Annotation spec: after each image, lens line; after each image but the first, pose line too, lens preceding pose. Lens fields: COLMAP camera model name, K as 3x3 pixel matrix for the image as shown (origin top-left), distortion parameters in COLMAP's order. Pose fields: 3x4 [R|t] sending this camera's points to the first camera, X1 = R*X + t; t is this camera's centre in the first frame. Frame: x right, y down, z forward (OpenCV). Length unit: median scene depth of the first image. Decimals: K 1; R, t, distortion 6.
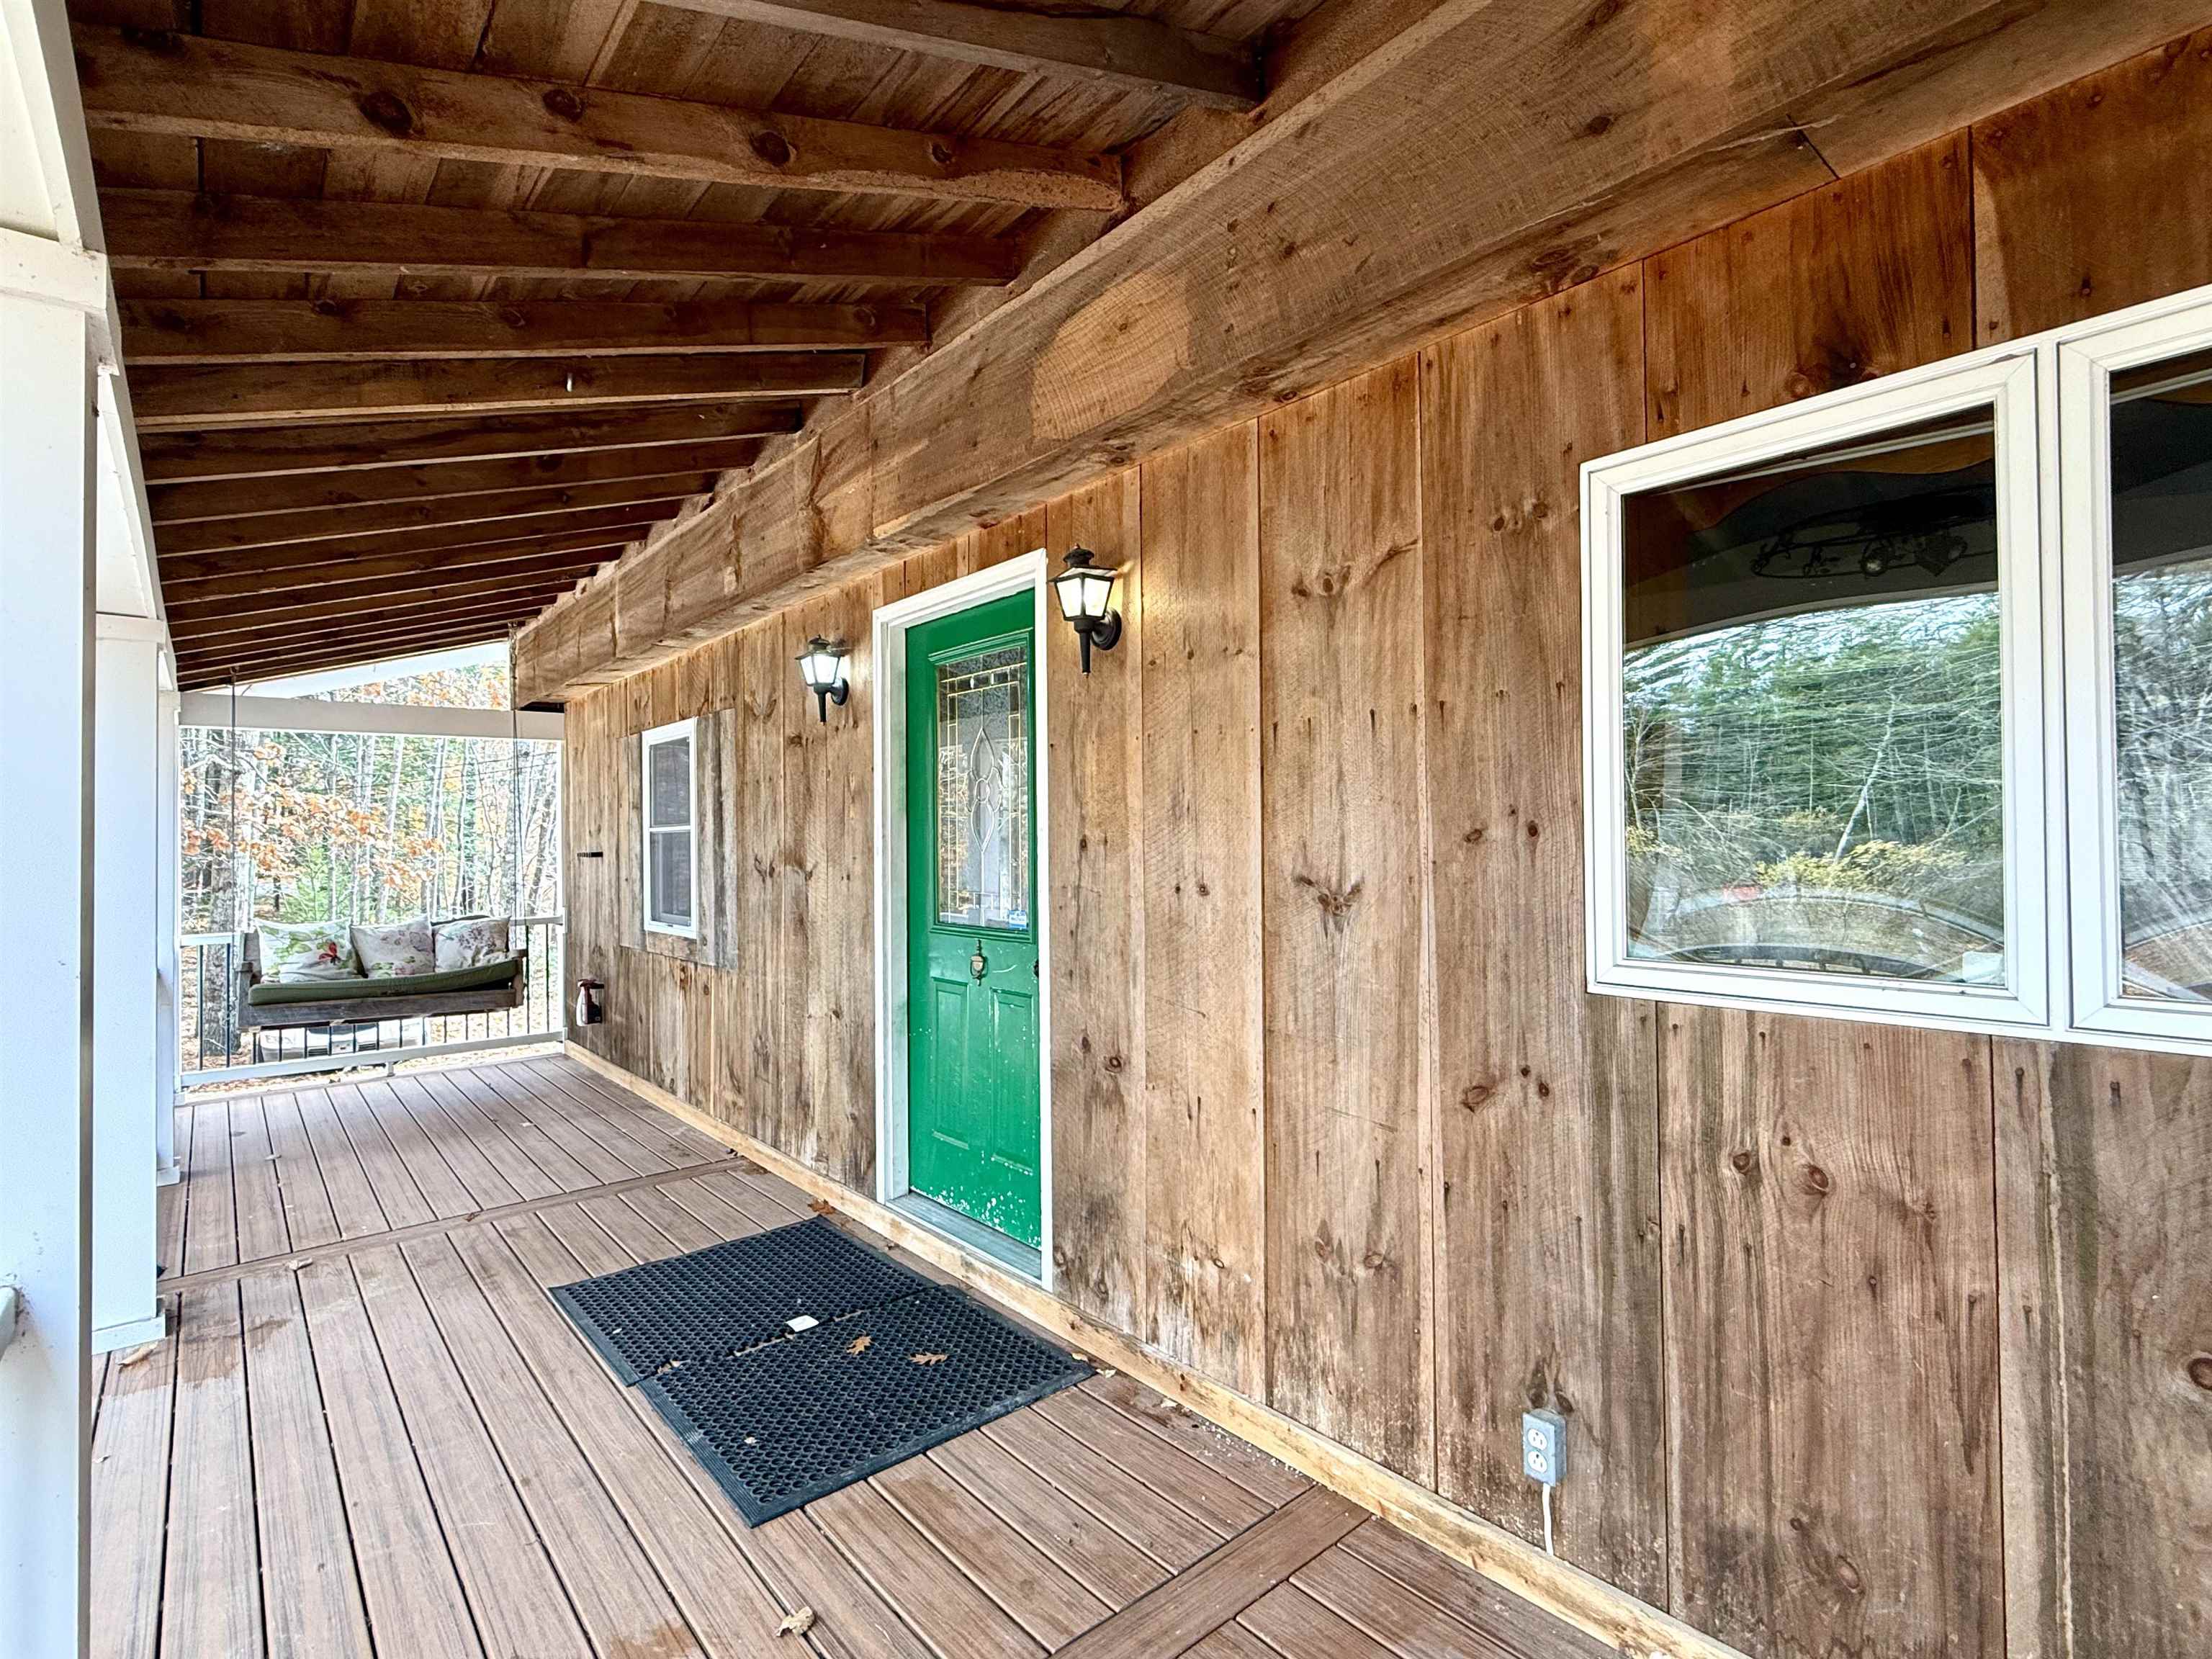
lens RADIAL K [[1086.2, 0, 1098.2], [0, 1086.2, 835.5], [0, 0, 1]] dist [-0.002157, 0.000222]
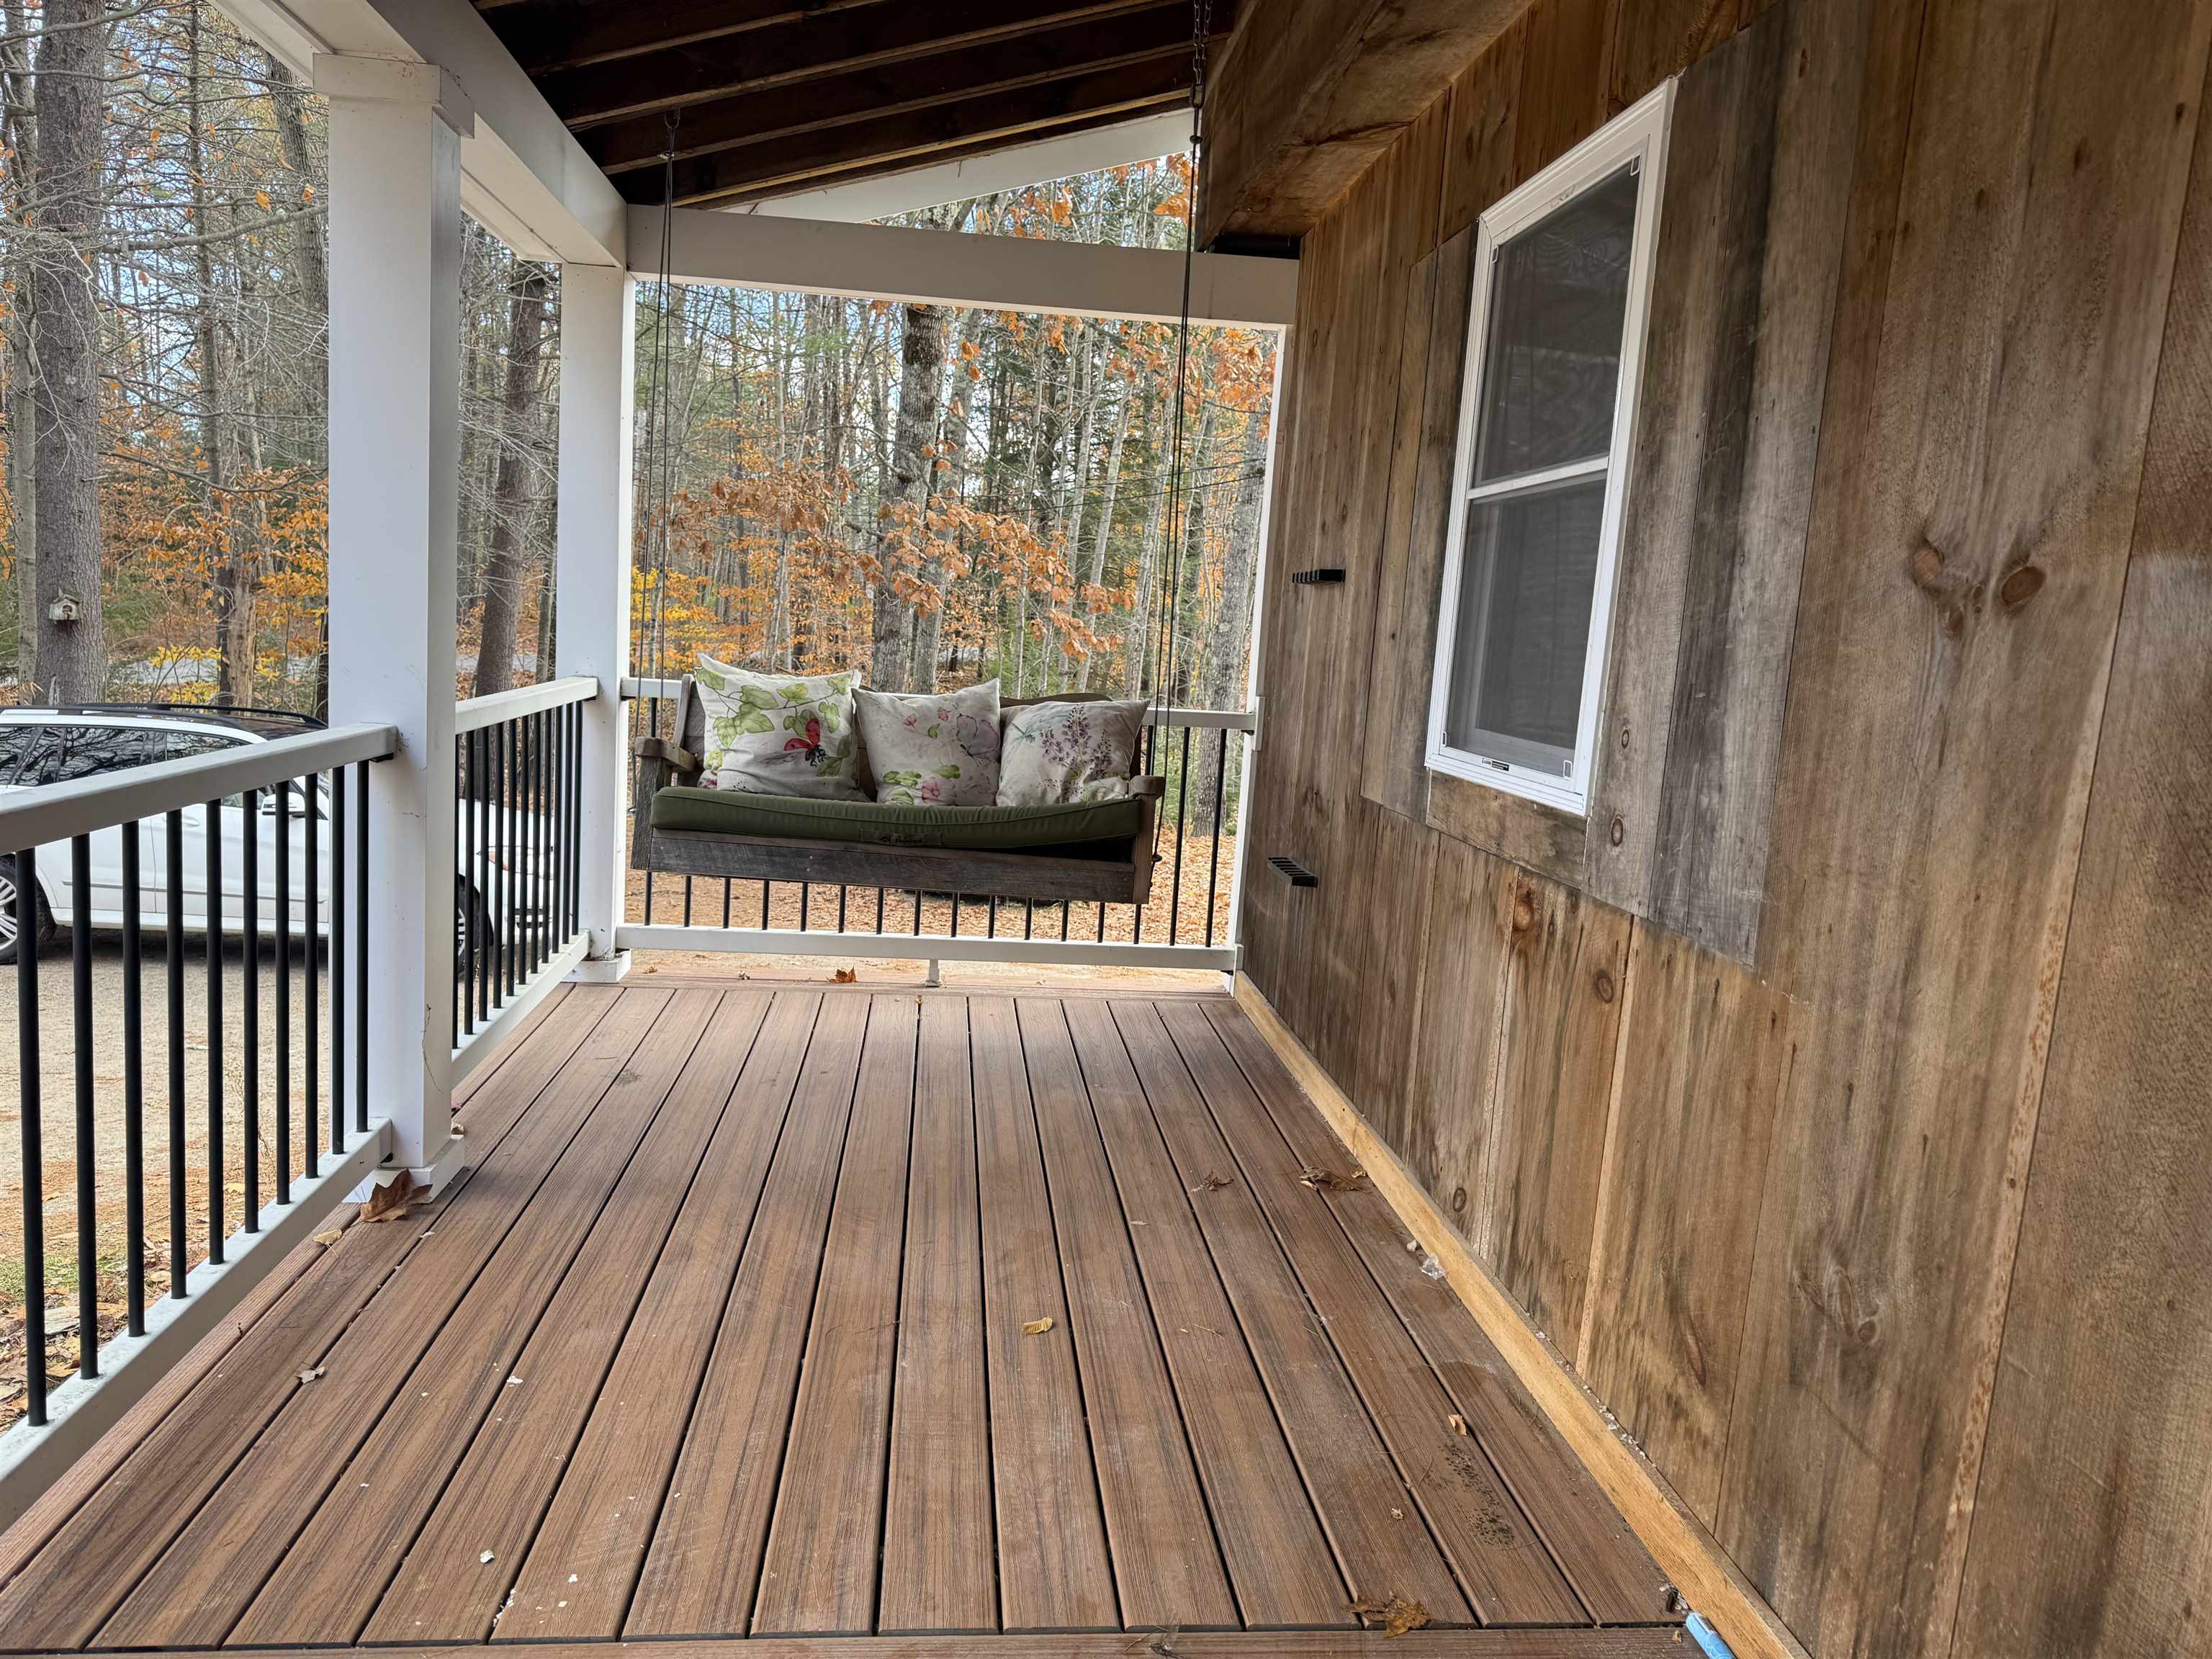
lens RADIAL K [[1552.3, 0, 1100.2], [0, 1552.3, 833.3], [0, 0, 1]] dist [0.080068, -0.000232]
pose [[0.829631, 0.139912, -0.540497, -0.214183], [-0.071050, 0.986678, 0.146352, 0.038011], [0.553773, -0.083016, 0.828519, 0.483555]]
